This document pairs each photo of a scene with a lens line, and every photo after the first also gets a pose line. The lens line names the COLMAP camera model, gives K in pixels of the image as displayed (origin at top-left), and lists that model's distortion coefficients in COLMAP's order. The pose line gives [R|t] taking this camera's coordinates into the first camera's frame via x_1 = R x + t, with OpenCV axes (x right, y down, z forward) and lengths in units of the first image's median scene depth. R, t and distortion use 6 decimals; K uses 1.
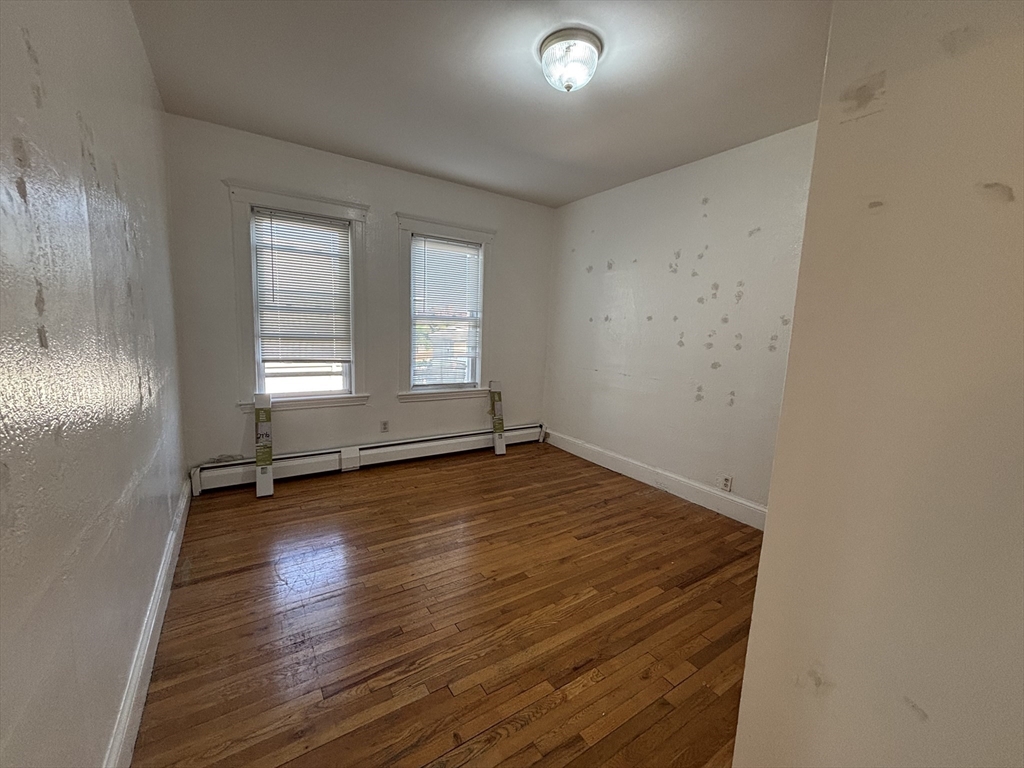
lens RADIAL K [[414.8, 0, 511.4], [0, 414.8, 386.7], [0, 0, 1]] dist [0.006354, -0.001386]
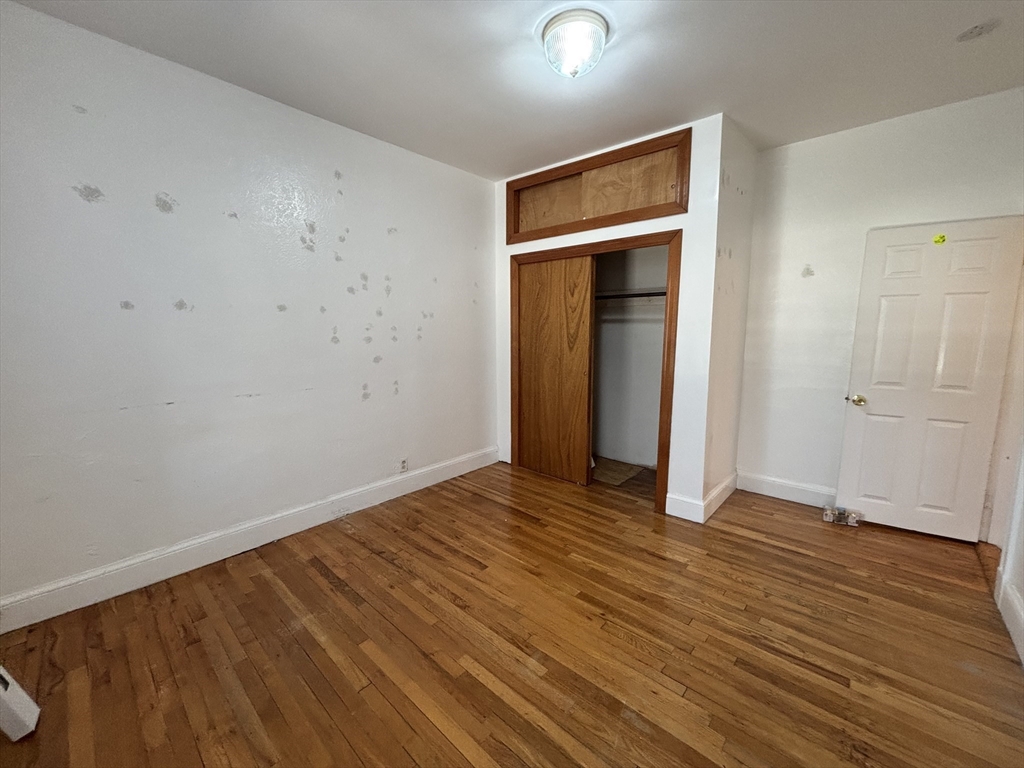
lens RADIAL K [[414.8, 0, 509.1], [0, 414.8, 386.2], [0, 0, 1]] dist [0.006354, -0.001386]
pose [[-0.259592, -0.174309, 0.949857, -0.537856], [0.123265, 0.969550, 0.211610, -0.159901], [-0.957819, 0.172016, -0.230202, 0.945328]]
